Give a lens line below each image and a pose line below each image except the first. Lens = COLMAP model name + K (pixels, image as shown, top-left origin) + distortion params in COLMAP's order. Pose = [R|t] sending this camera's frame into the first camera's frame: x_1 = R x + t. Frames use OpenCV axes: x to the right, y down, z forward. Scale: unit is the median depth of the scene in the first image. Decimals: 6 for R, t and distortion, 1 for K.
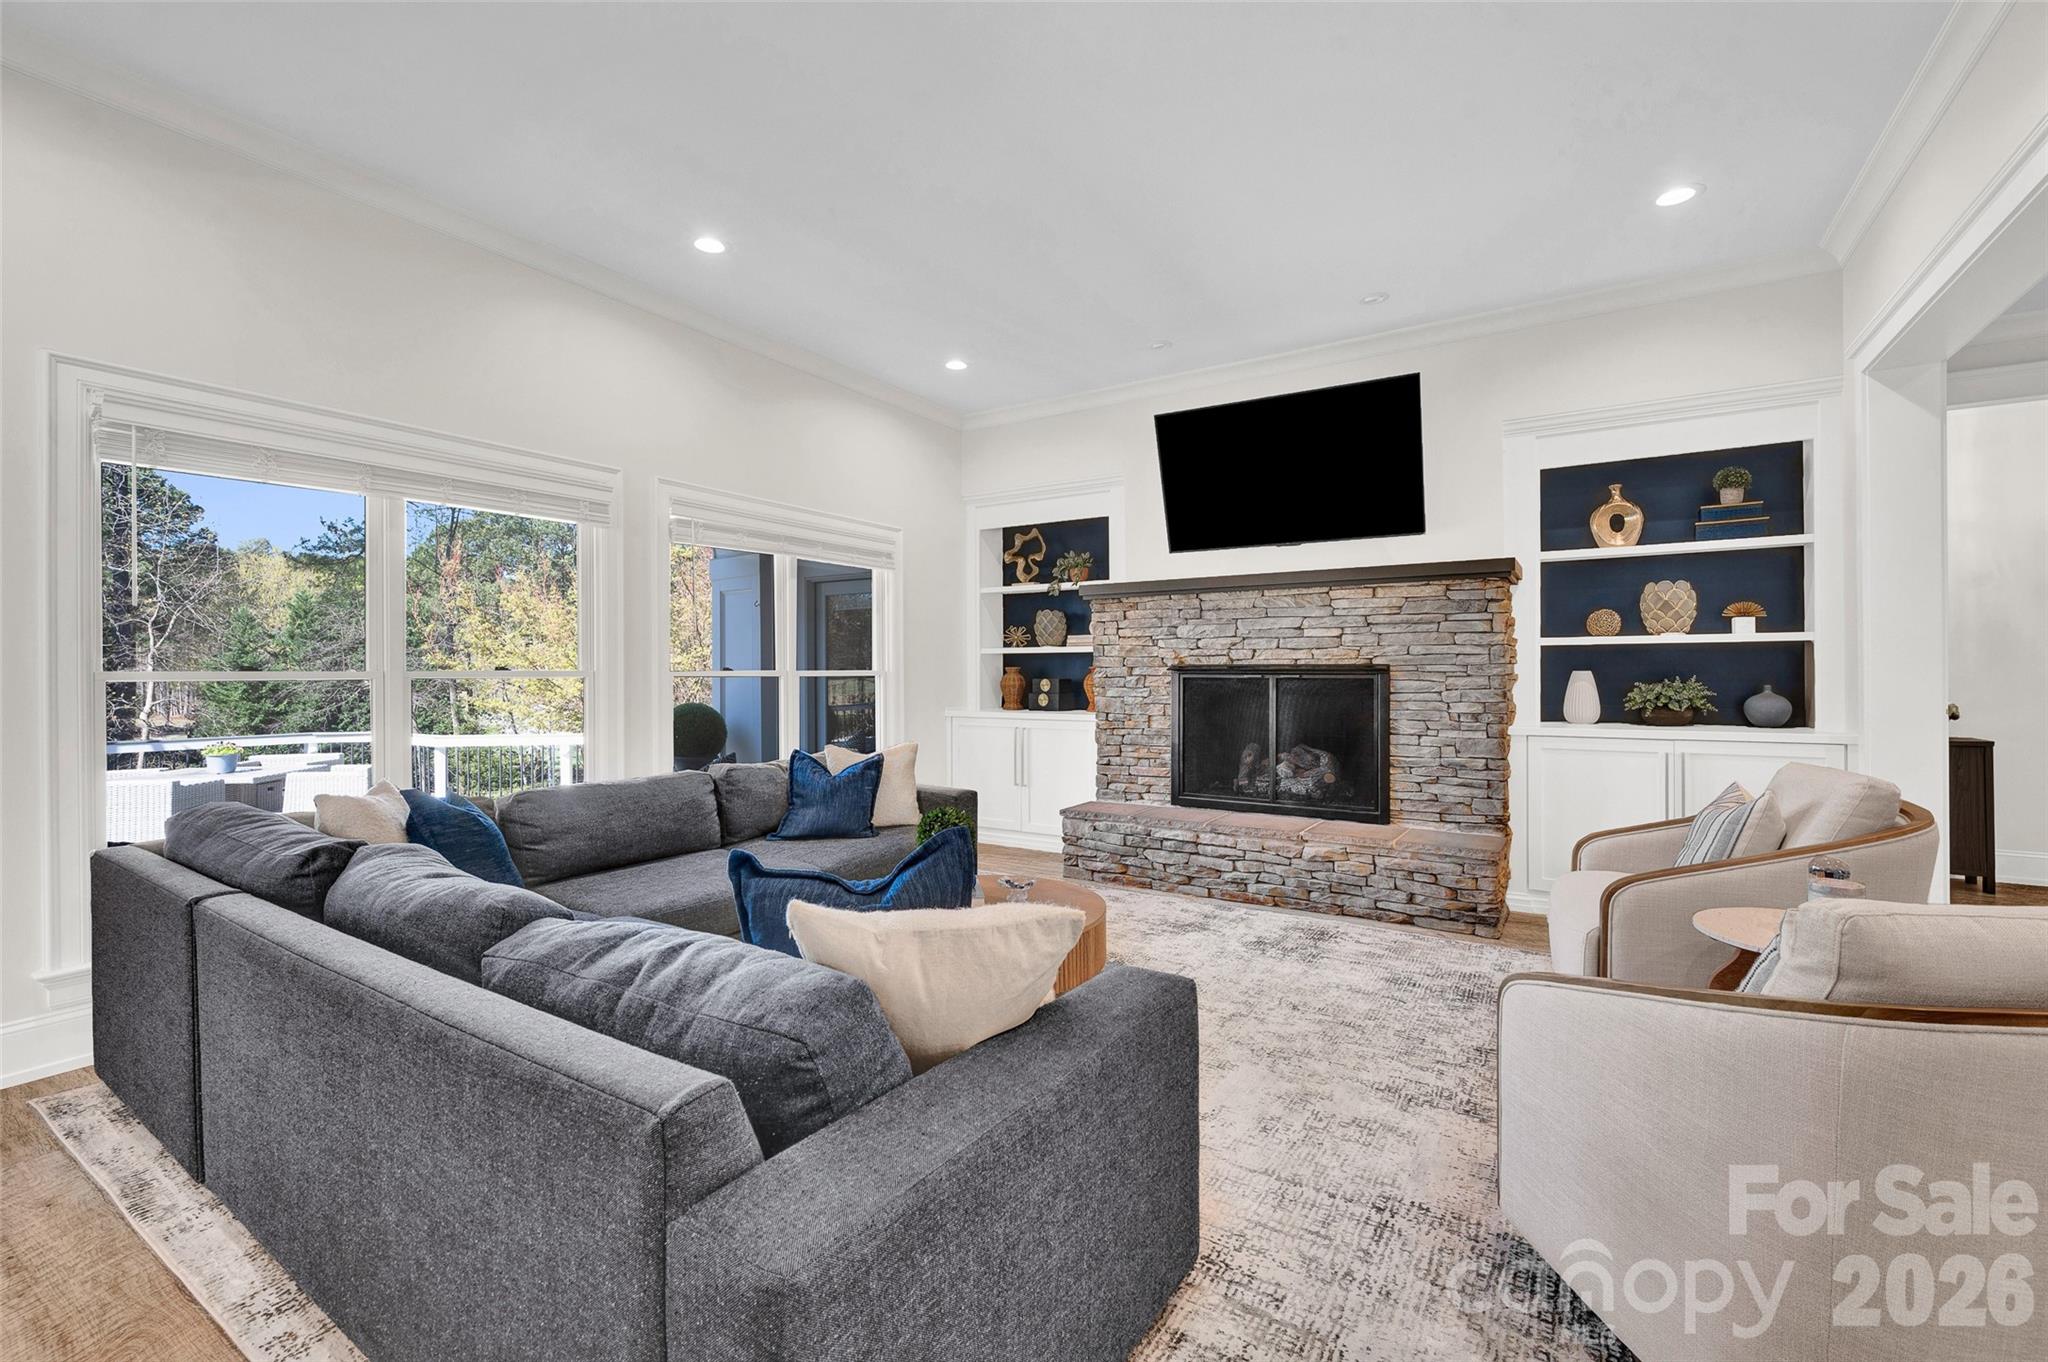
lens RADIAL K [[858.1, 0, 1024.1], [0, 858.1, 672.9], [0, 0, 1]] dist [-0.000011, -0.002113]
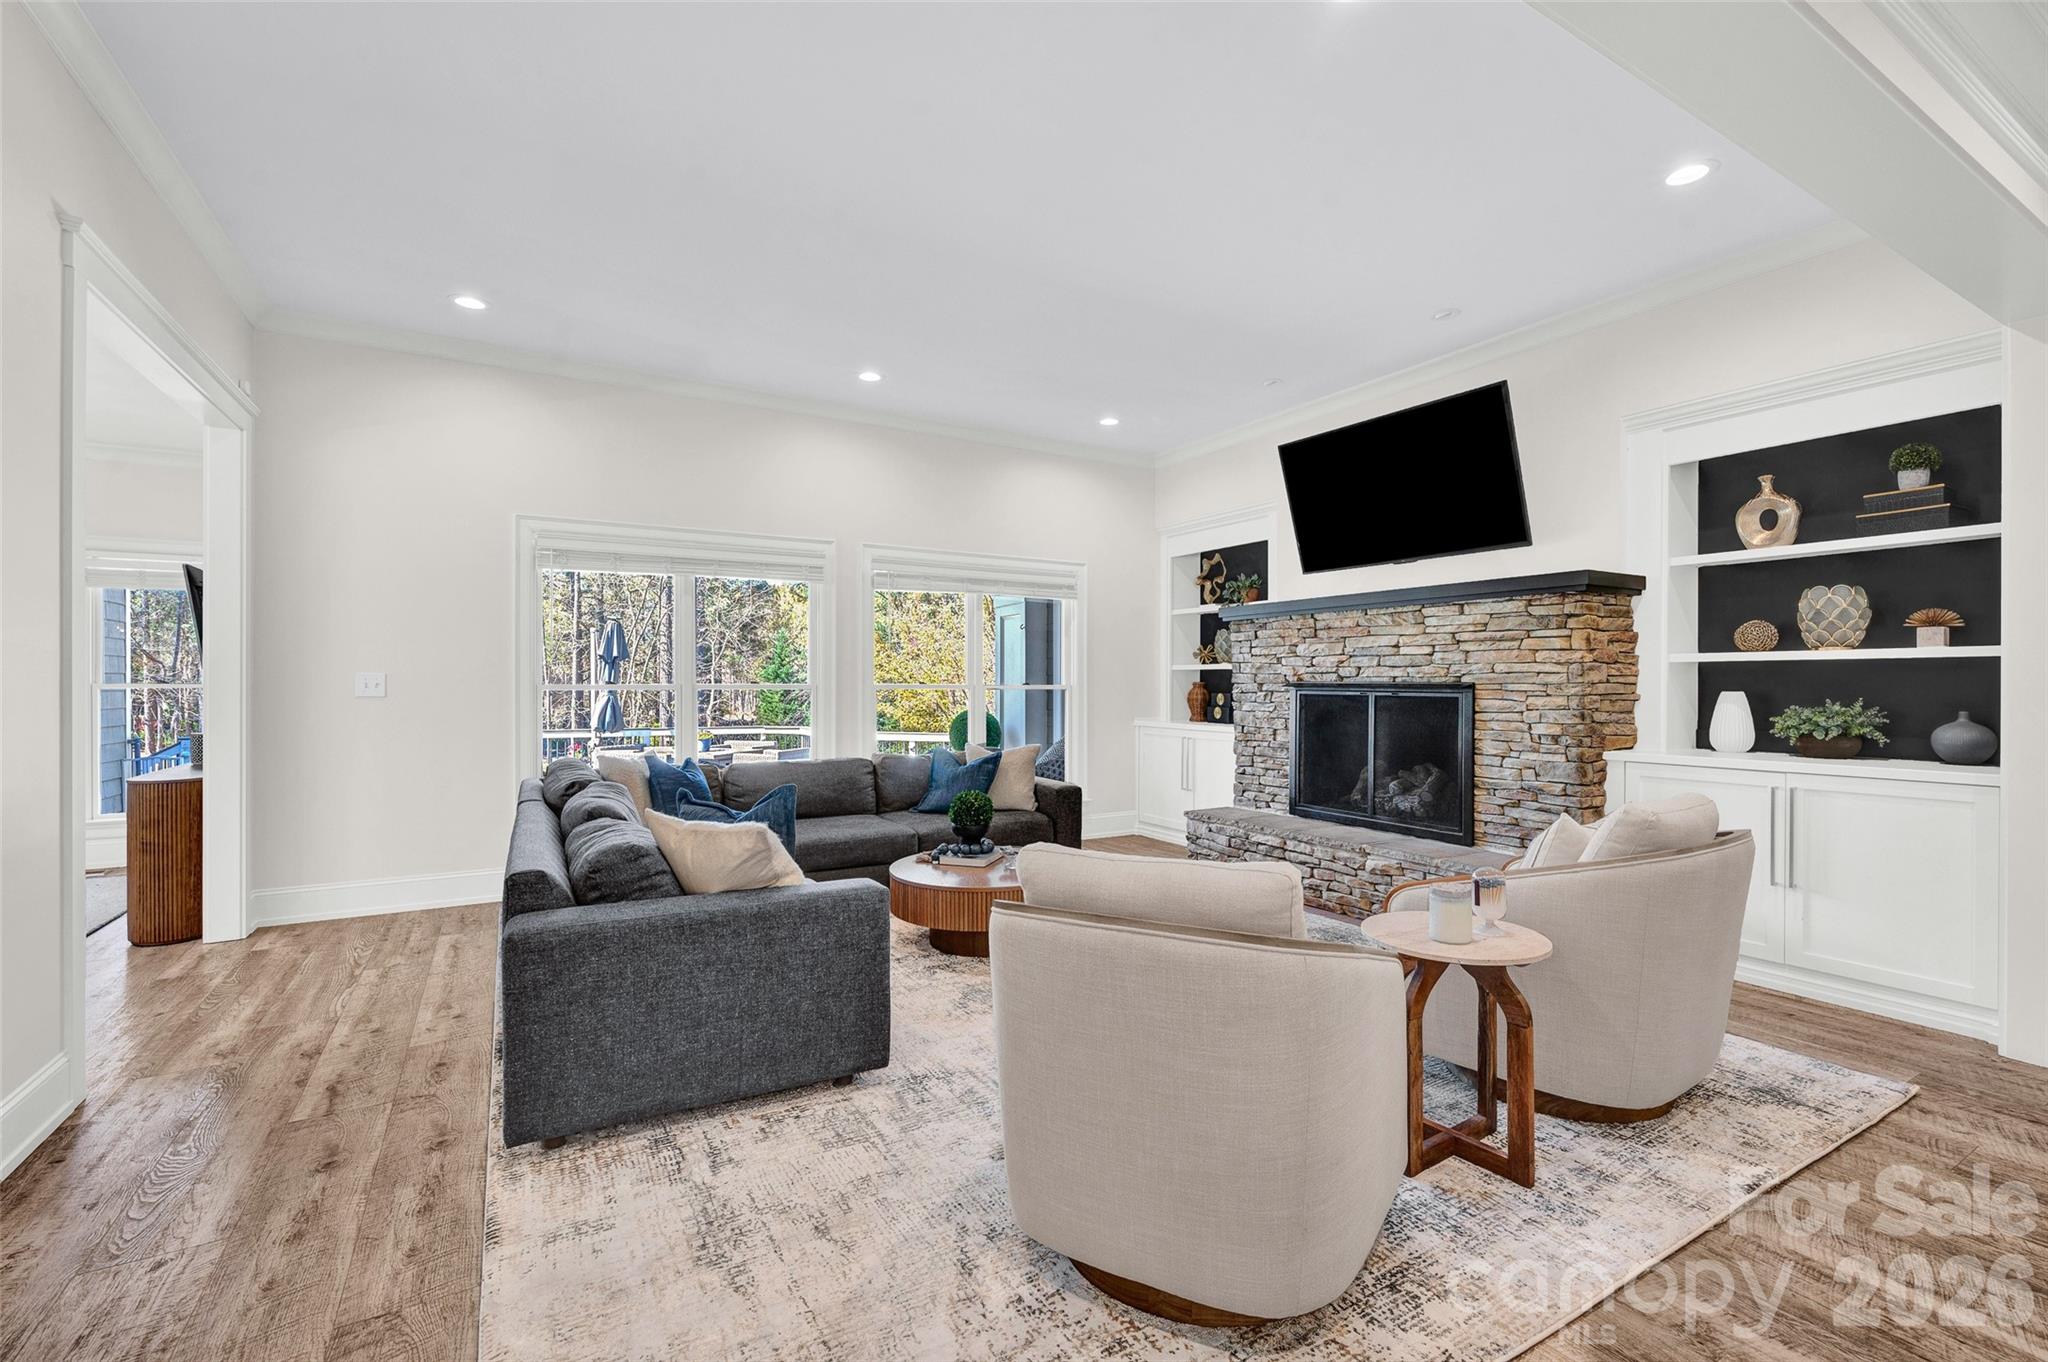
lens RADIAL K [[858.1, 0, 1021.9], [0, 858.1, 686.7], [0, 0, 1]] dist [-0.000011, -0.002113]
pose [[0.891560, 0.007138, -0.452846, 0.406962], [-0.005344, 0.999972, 0.005241, -0.007712], [0.452870, -0.002253, 0.891573, -0.103155]]
